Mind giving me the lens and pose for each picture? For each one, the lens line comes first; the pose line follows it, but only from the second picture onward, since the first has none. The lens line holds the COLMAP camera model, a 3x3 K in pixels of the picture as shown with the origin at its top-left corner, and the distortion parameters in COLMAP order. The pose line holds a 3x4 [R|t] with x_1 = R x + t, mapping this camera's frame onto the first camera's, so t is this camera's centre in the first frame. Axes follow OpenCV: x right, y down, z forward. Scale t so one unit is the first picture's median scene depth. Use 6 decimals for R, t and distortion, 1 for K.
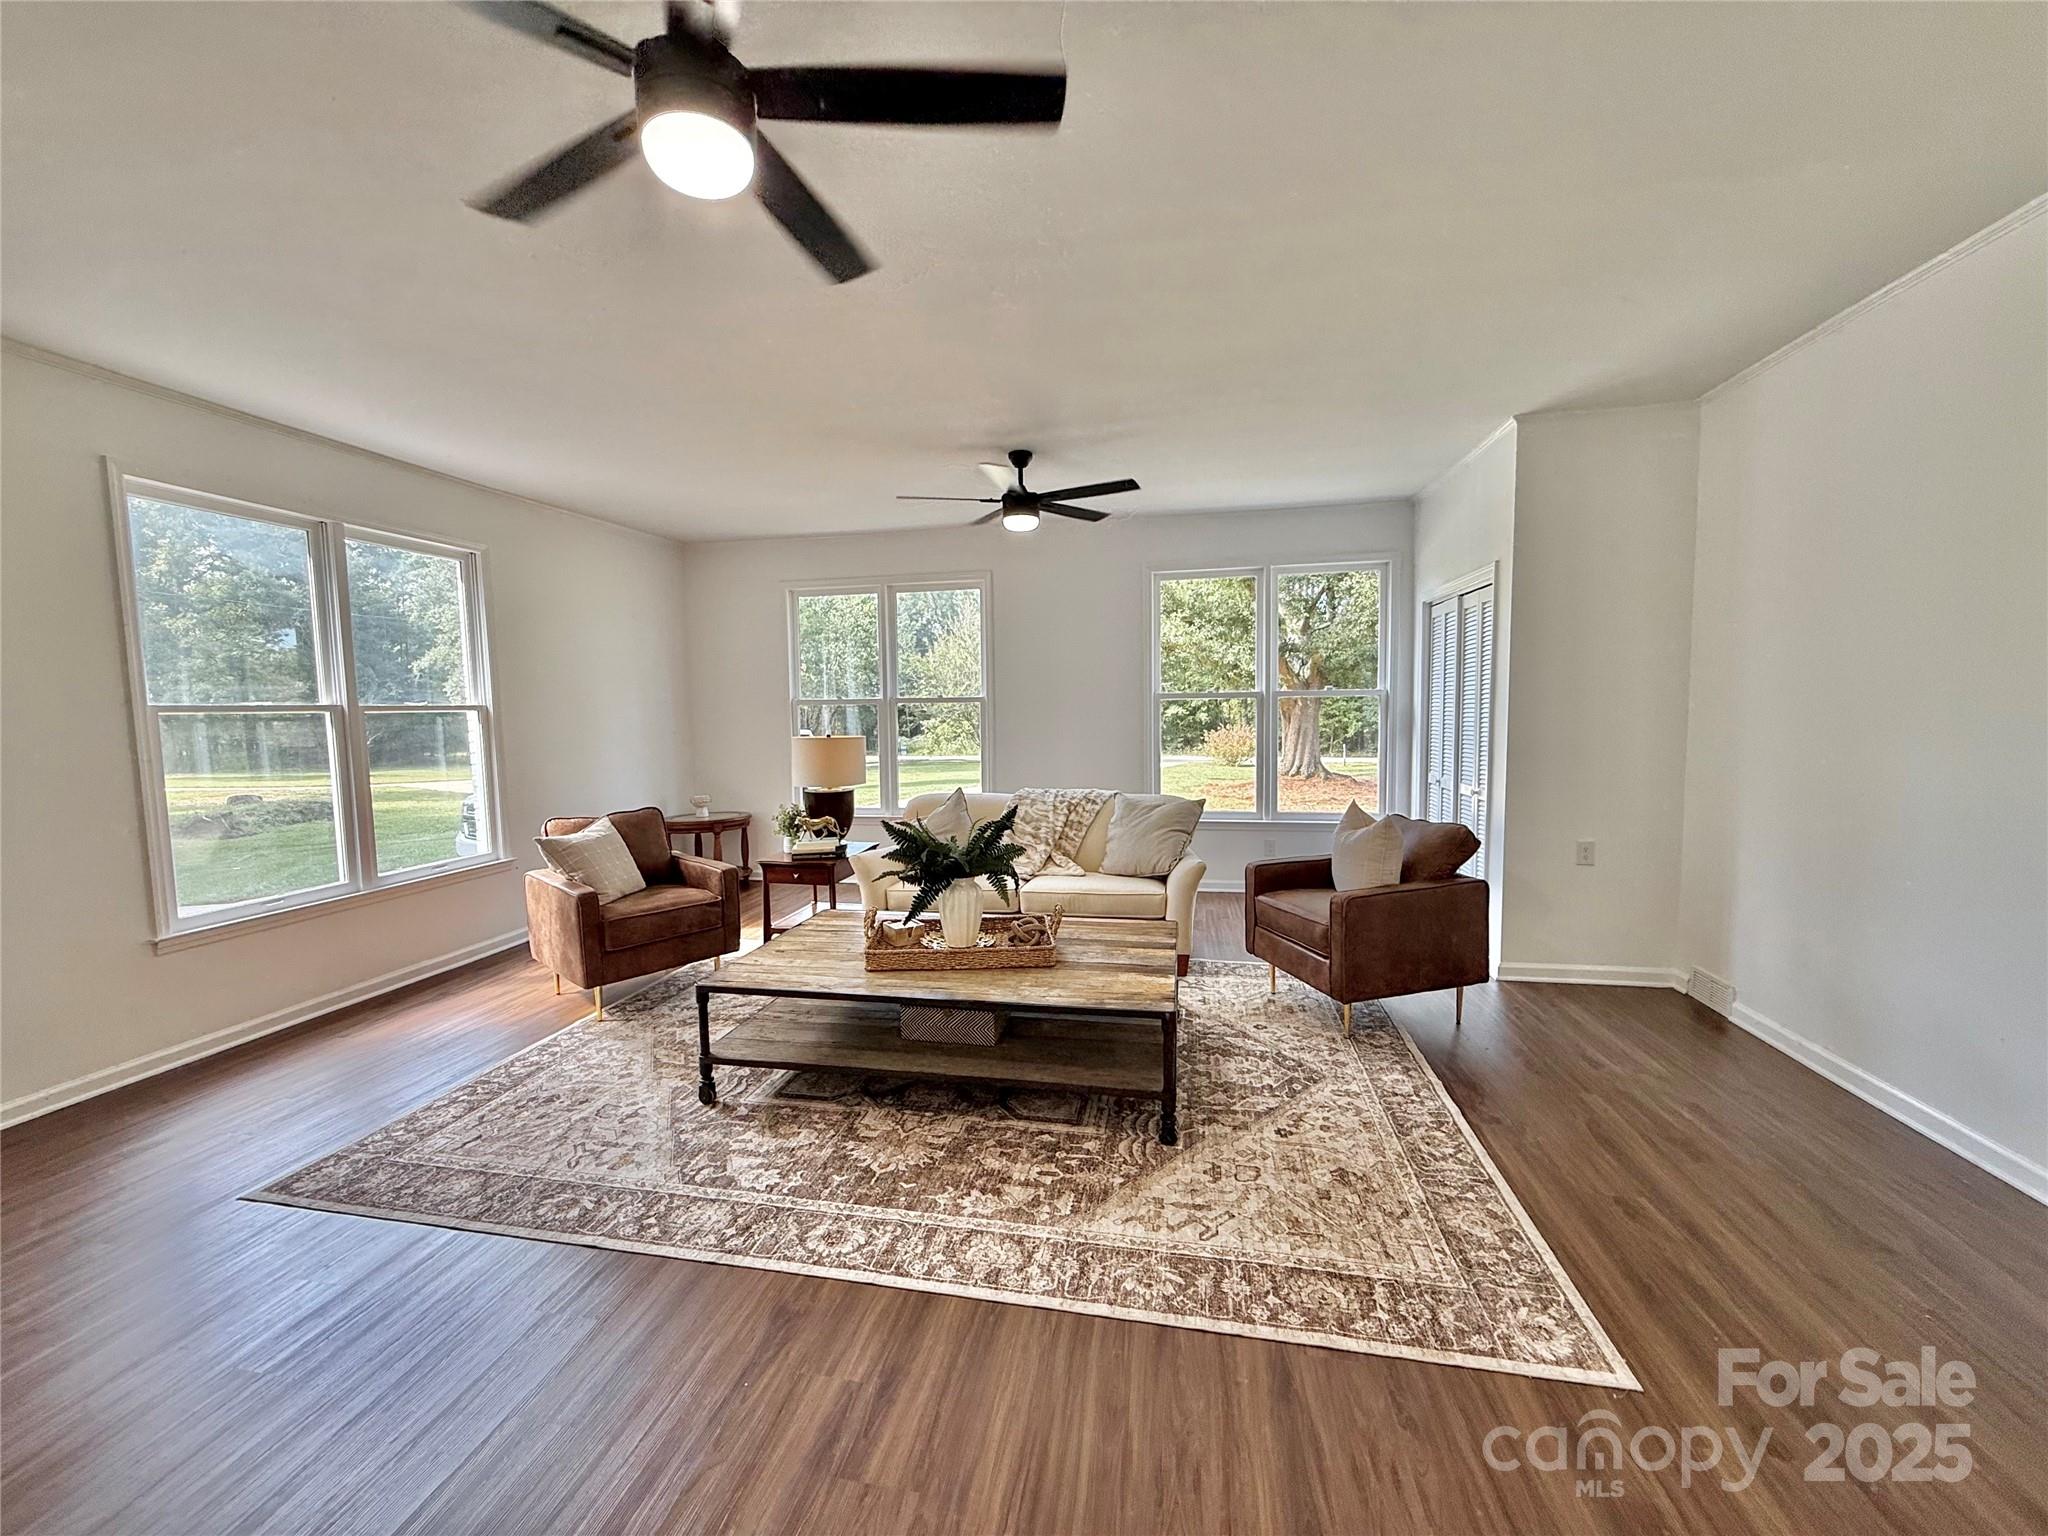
lens RADIAL K [[815.2, 0, 1017.4], [0, 815.2, 770.8], [0, 0, 1]] dist [0.002526, -0.001147]
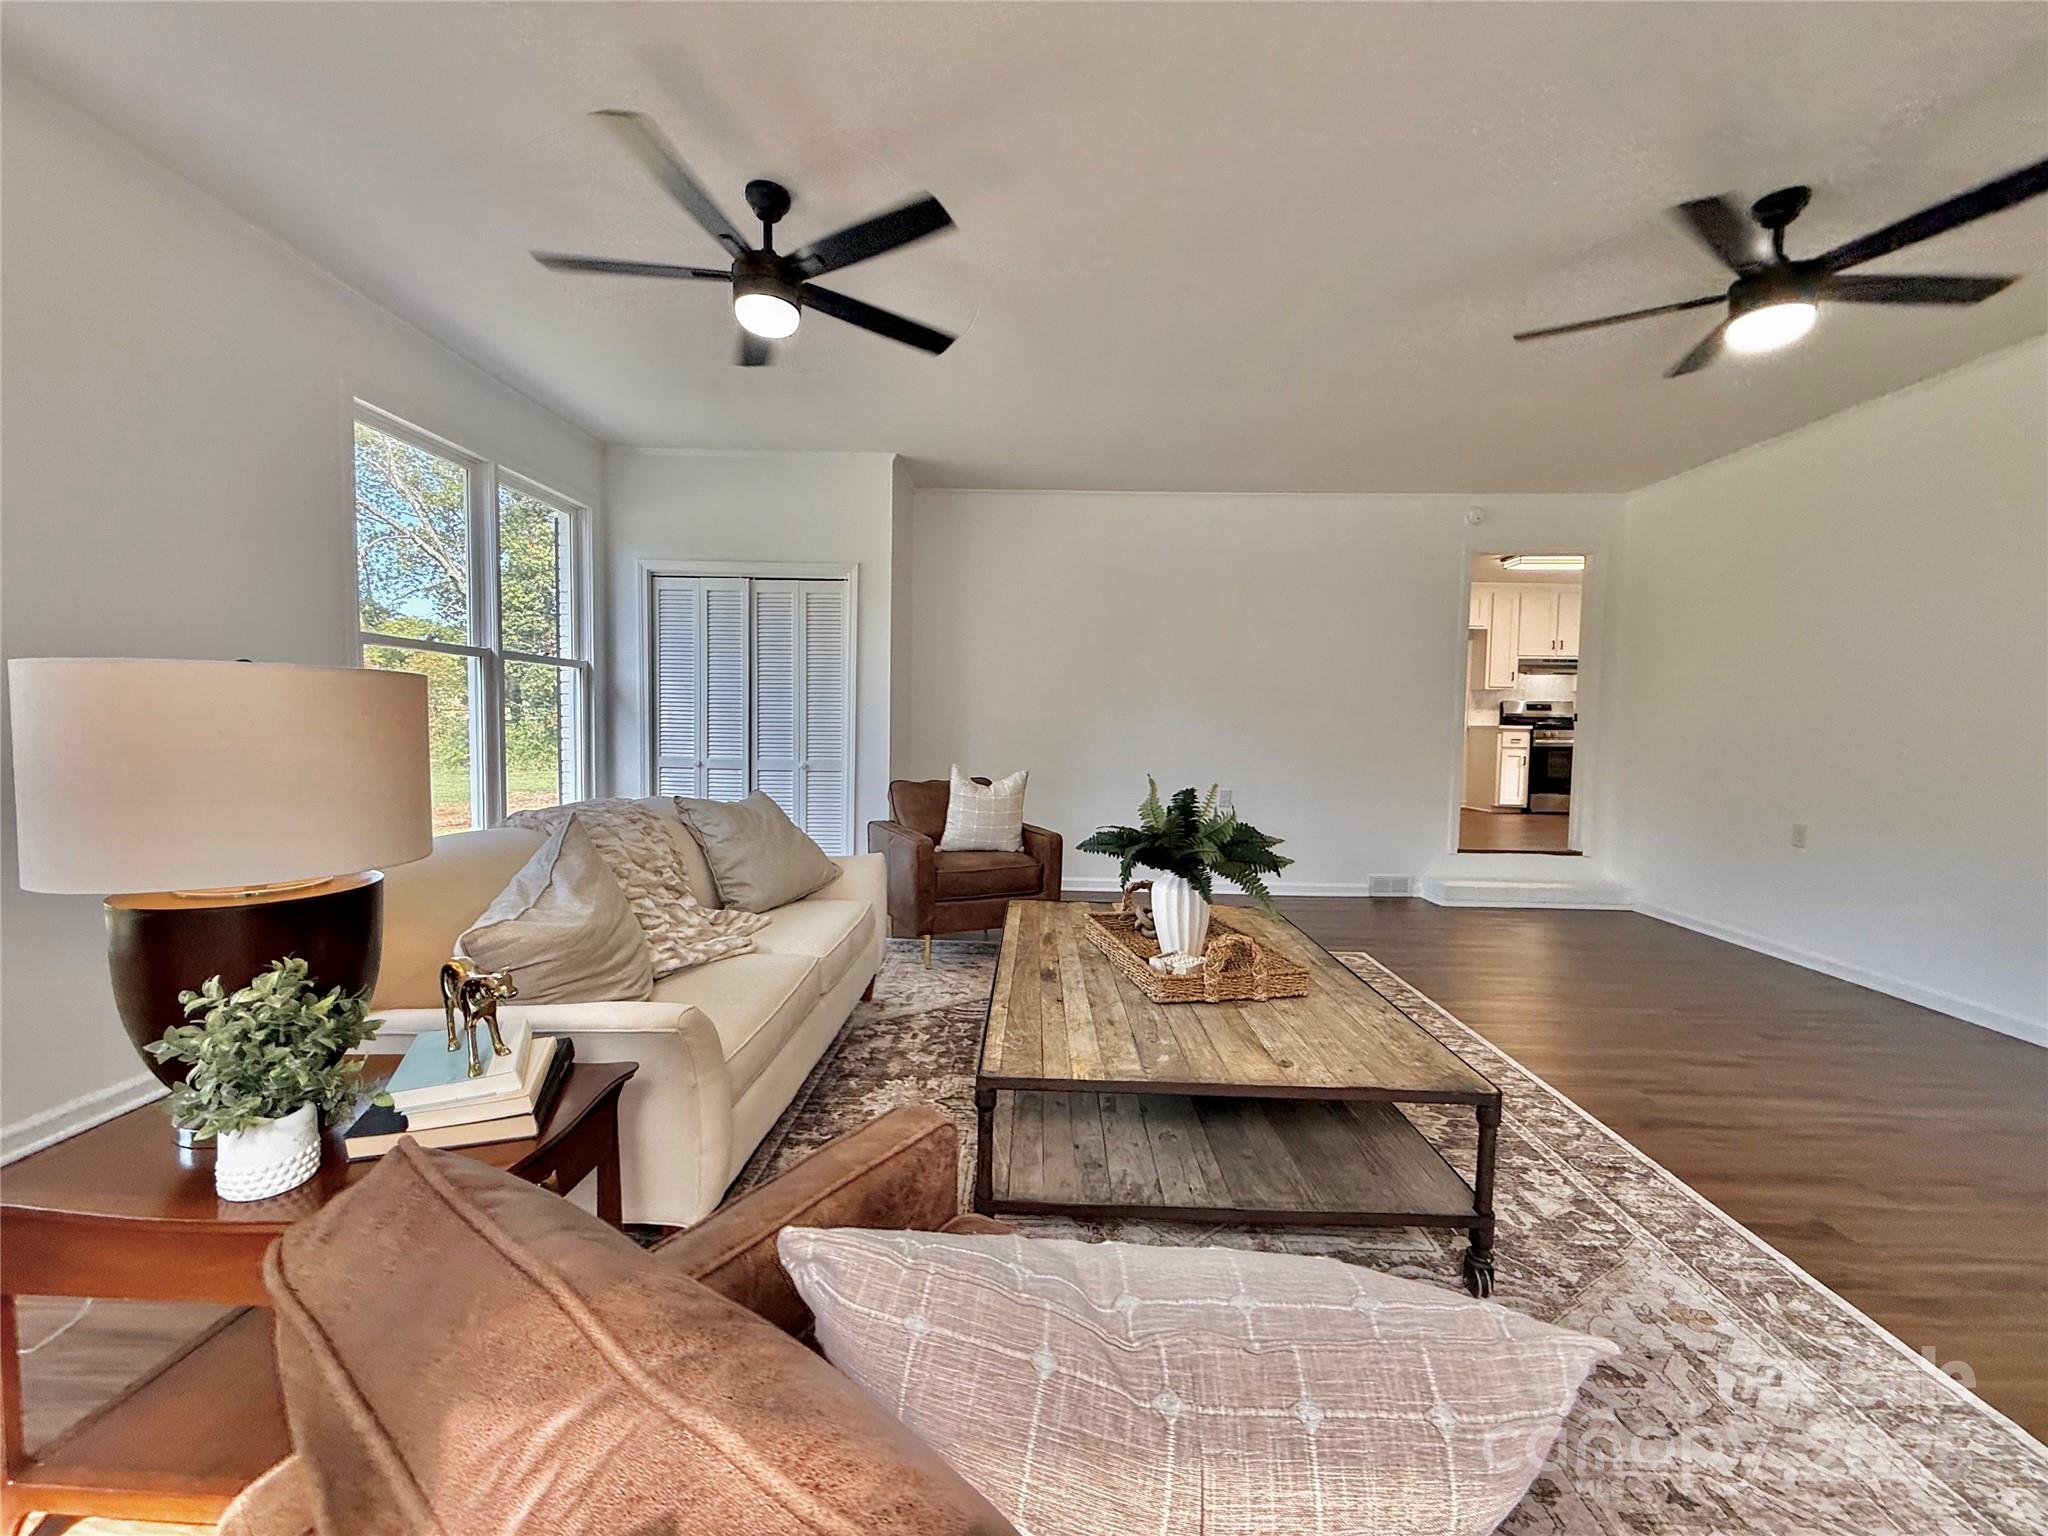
lens RADIAL K [[815.2, 0, 1020.0], [0, 815.2, 766.1], [0, 0, 1]] dist [0.002526, -0.001147]
pose [[-0.174708, -0.041406, 0.983749, -1.086095], [0.061480, 0.996707, 0.052870, -0.024566], [-0.982699, 0.069718, -0.171587, 1.721037]]
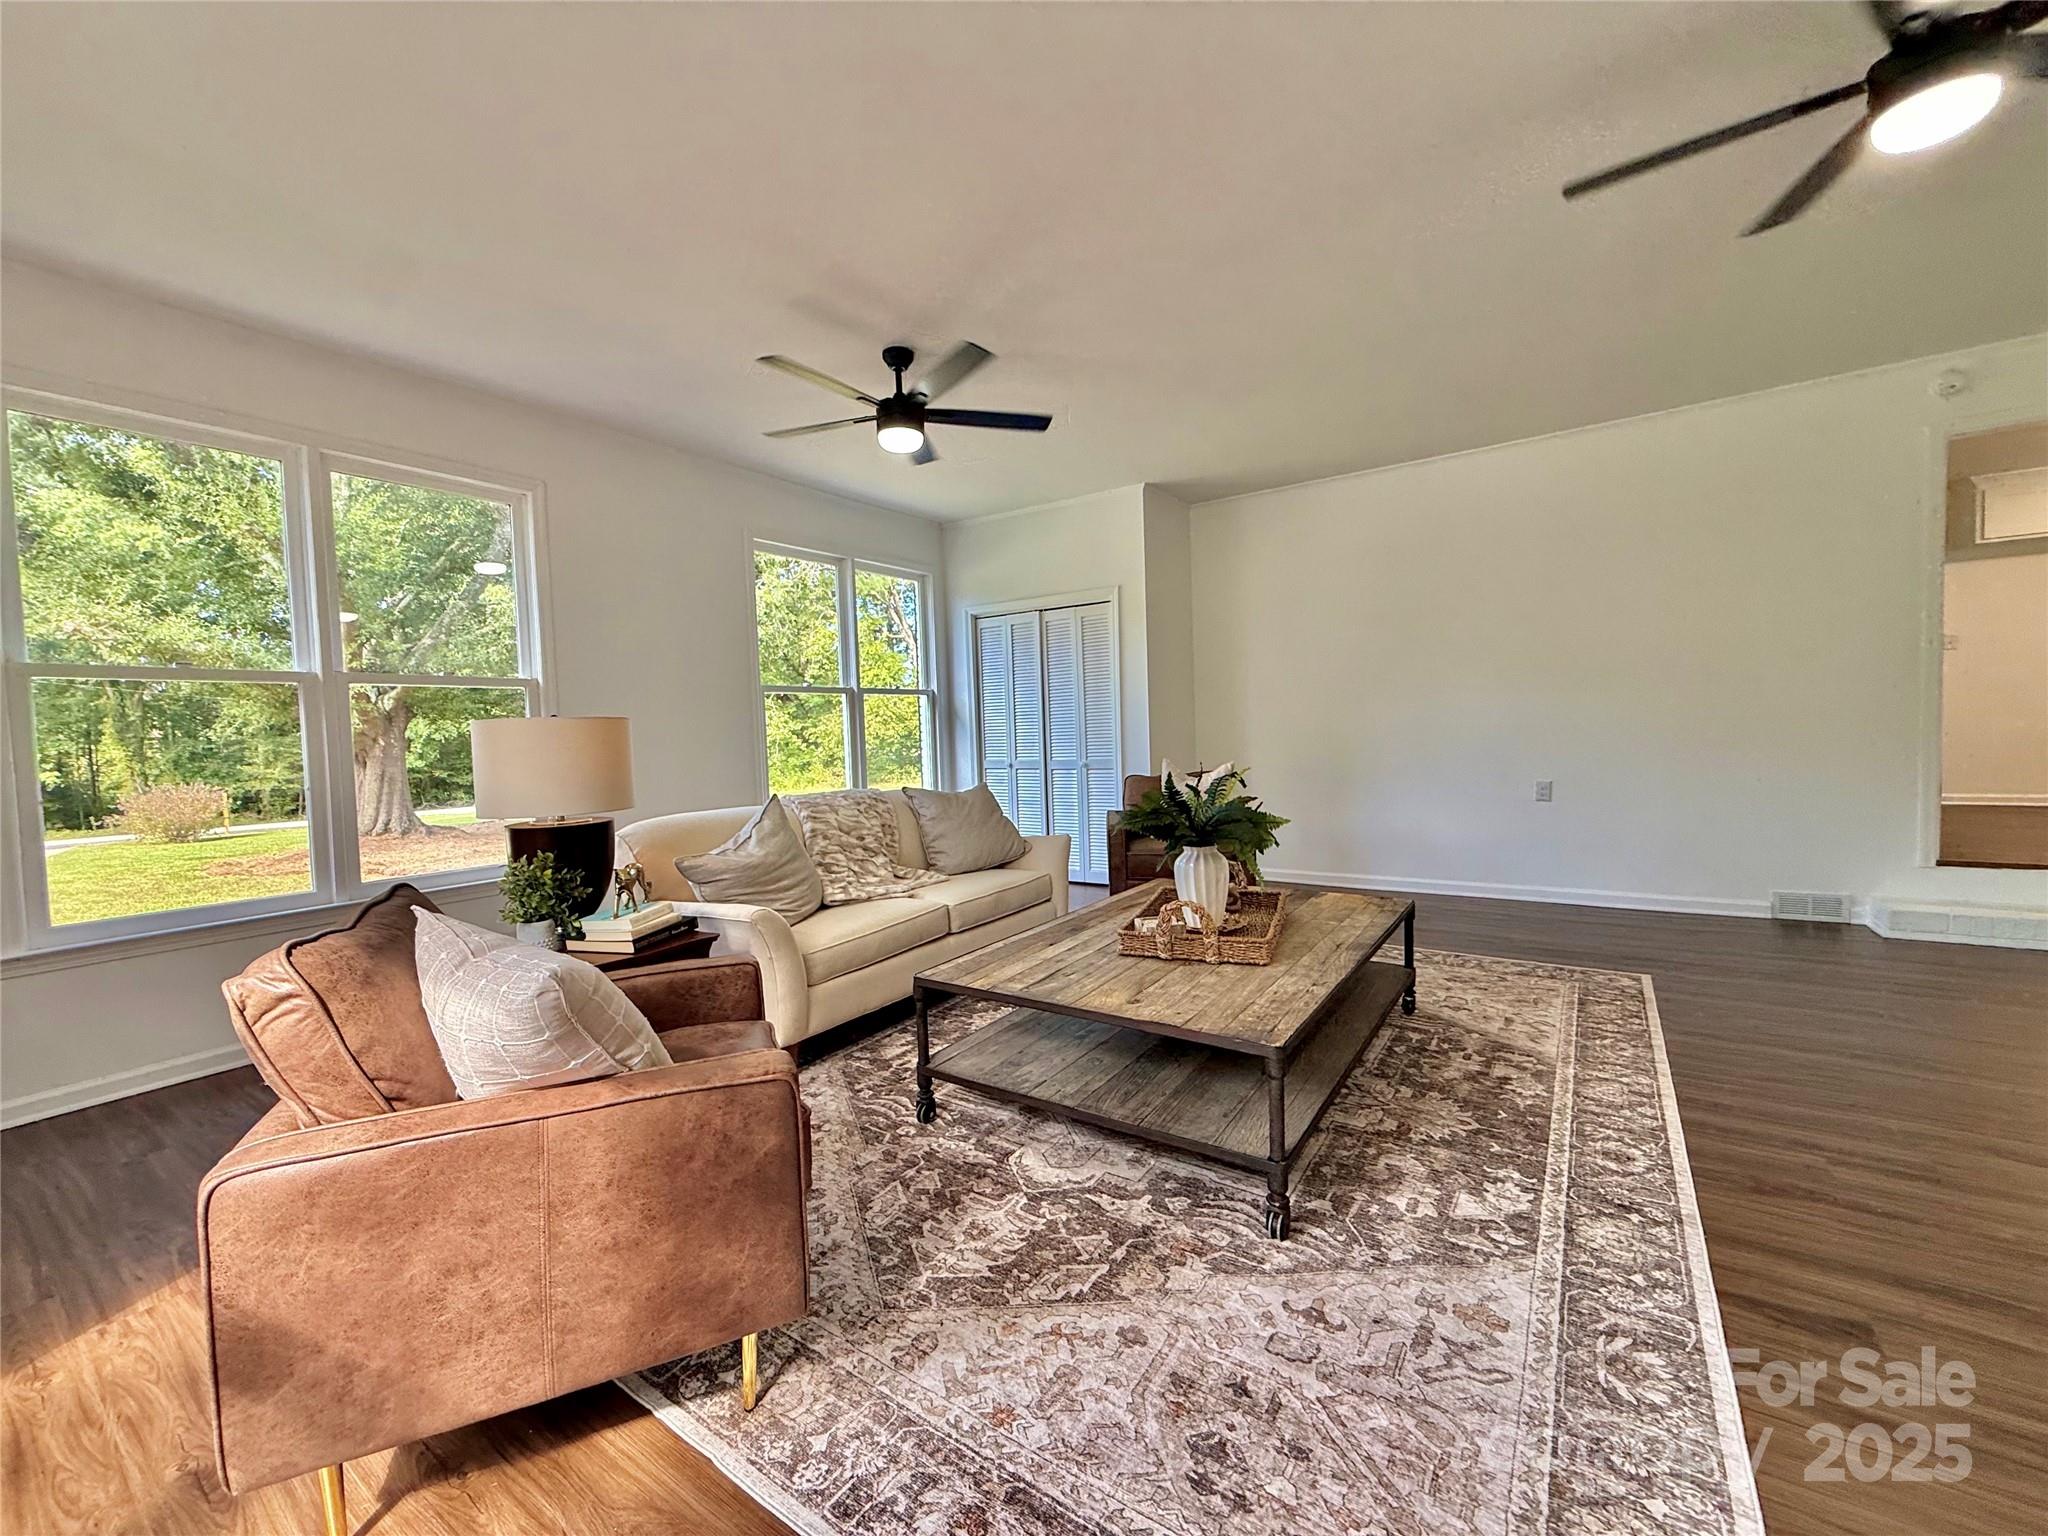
lens RADIAL K [[815.2, 0, 1020.9], [0, 815.2, 766.6], [0, 0, 1]] dist [0.002526, -0.001147]
pose [[0.396106, -0.040355, 0.917318, -1.248098], [0.102102, 0.994774, -0.000327, 0.038437], [-0.912510, 0.093789, 0.398156, 1.108741]]
